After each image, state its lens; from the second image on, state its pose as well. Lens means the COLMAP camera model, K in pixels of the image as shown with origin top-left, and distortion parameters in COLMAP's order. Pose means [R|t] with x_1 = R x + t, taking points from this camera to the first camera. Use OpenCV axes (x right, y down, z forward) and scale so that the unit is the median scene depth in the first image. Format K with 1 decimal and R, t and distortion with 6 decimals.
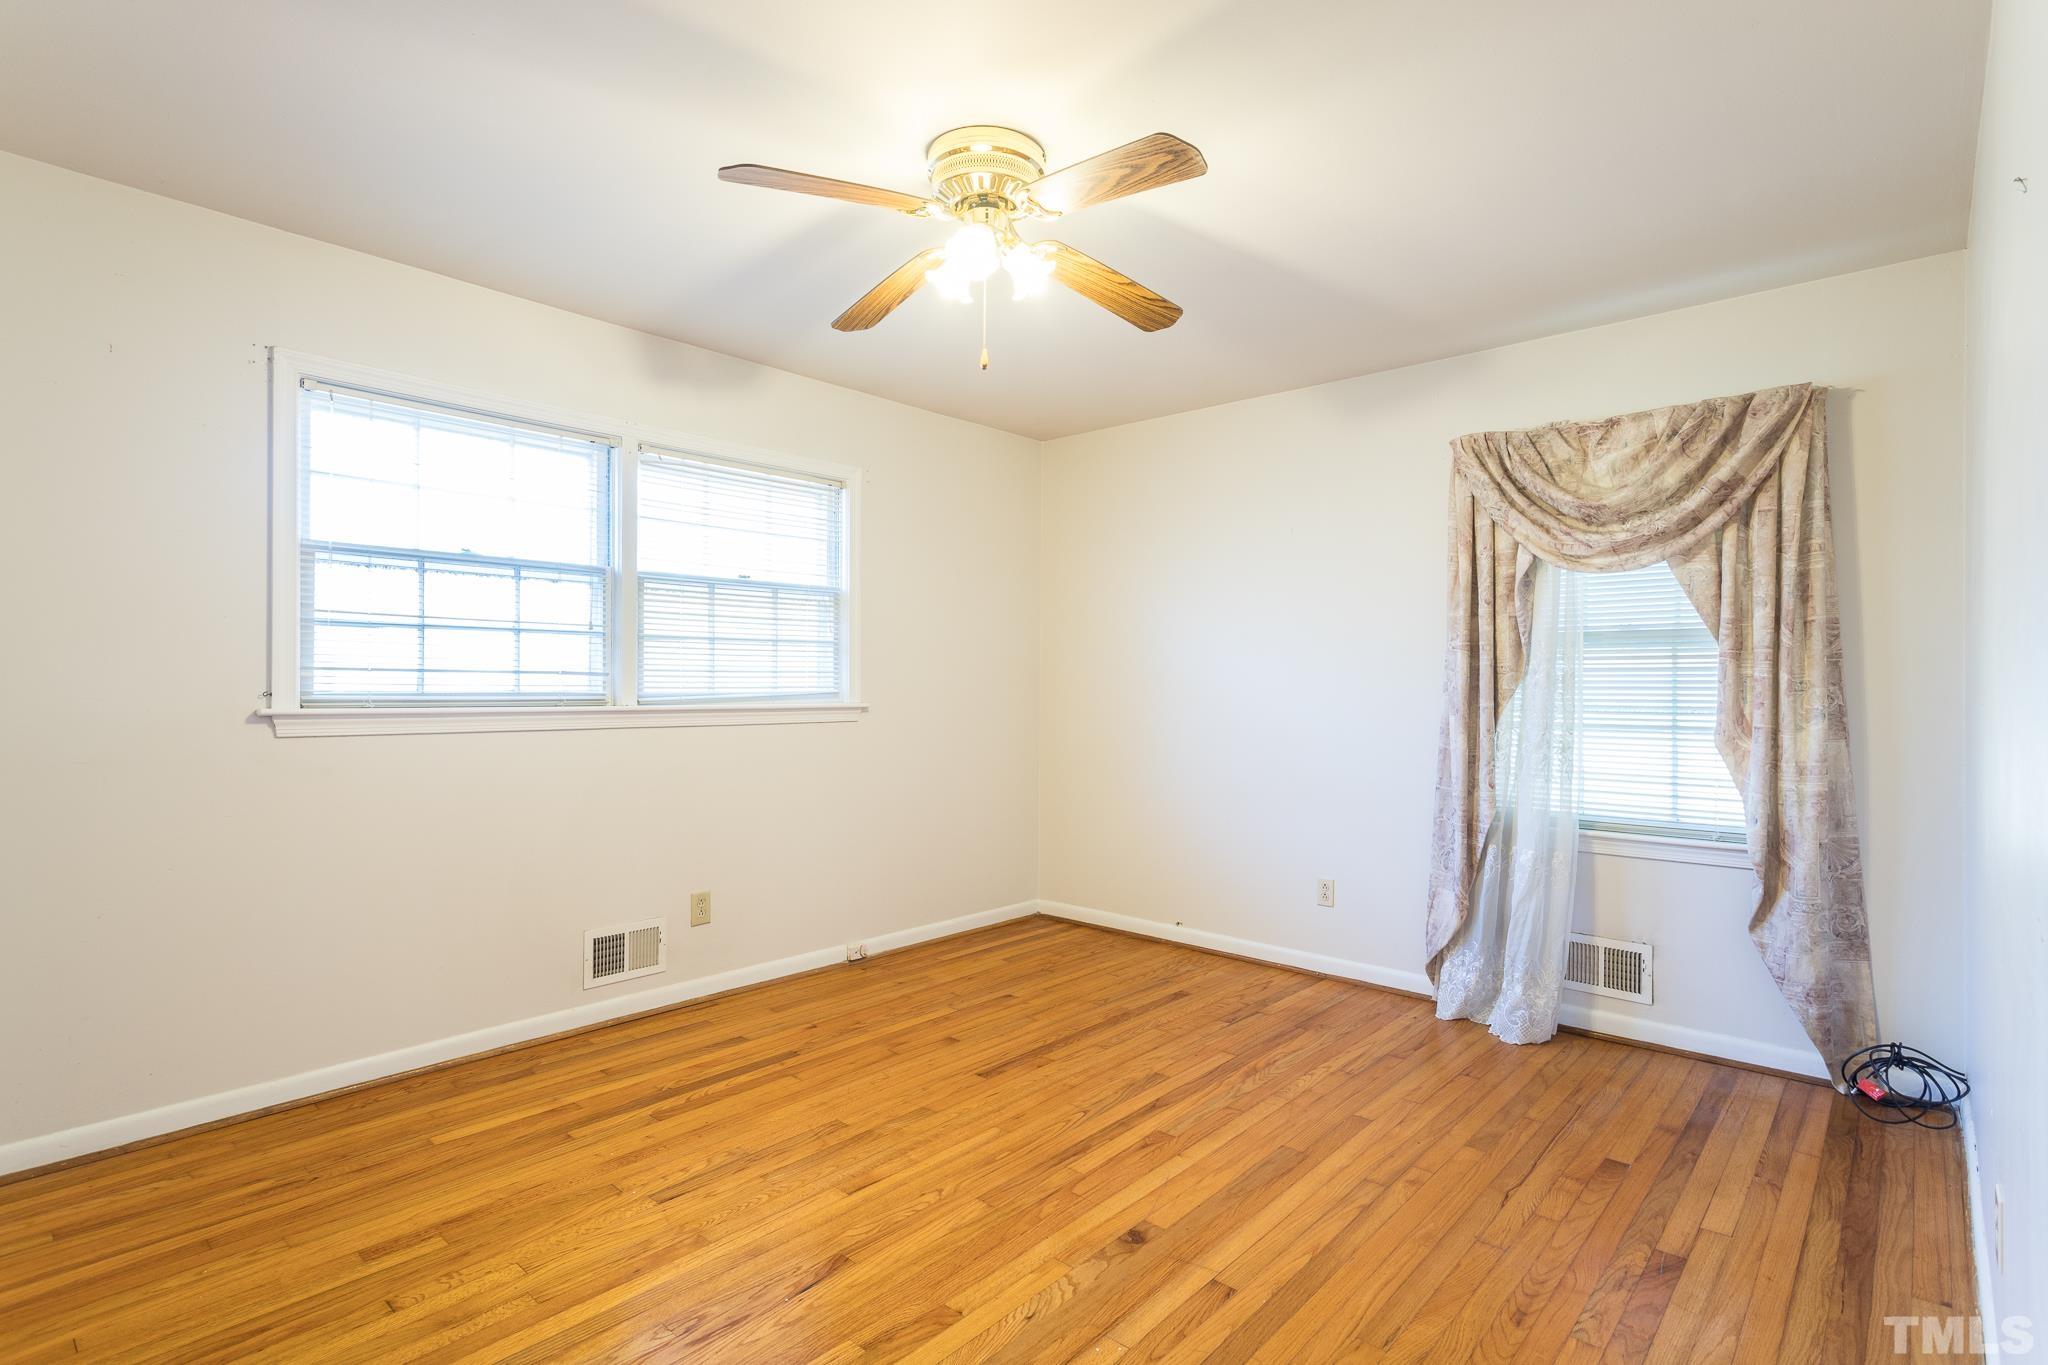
lens RADIAL K [[980.9, 0, 1020.1], [0, 980.9, 691.0], [0, 0, 1]] dist [0.000728, 0.000203]
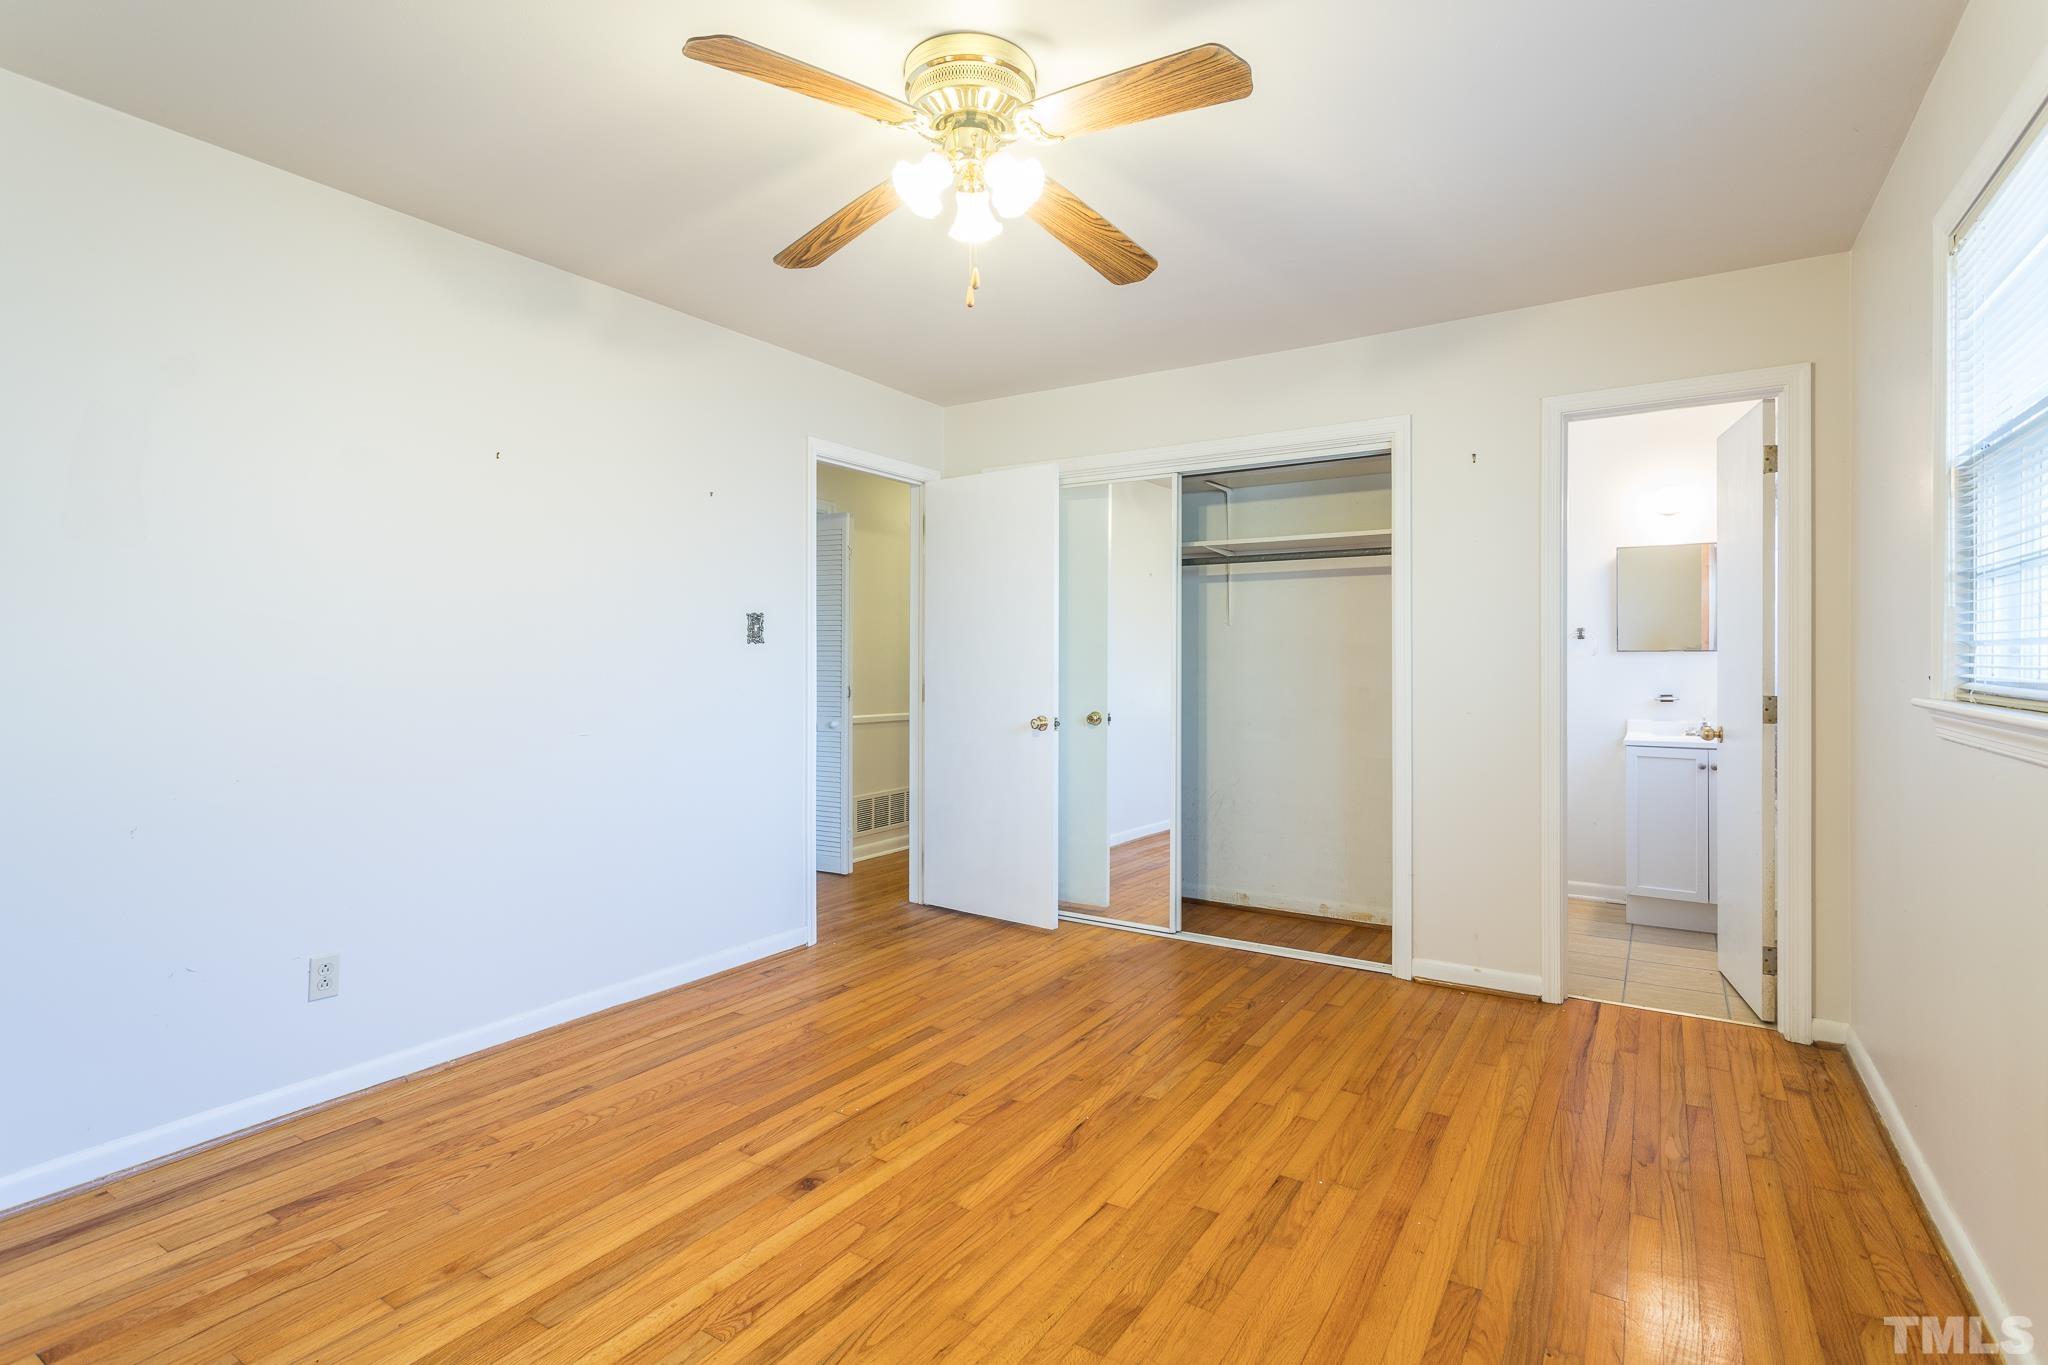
lens RADIAL K [[980.9, 0, 1020.1], [0, 980.9, 691.0], [0, 0, 1]] dist [0.000728, 0.000203]
pose [[-0.986250, -0.002801, -0.165236, 0.065427], [-0.008752, 0.999338, 0.035302, -0.009431], [0.165028, 0.036263, -0.985622, 1.944067]]
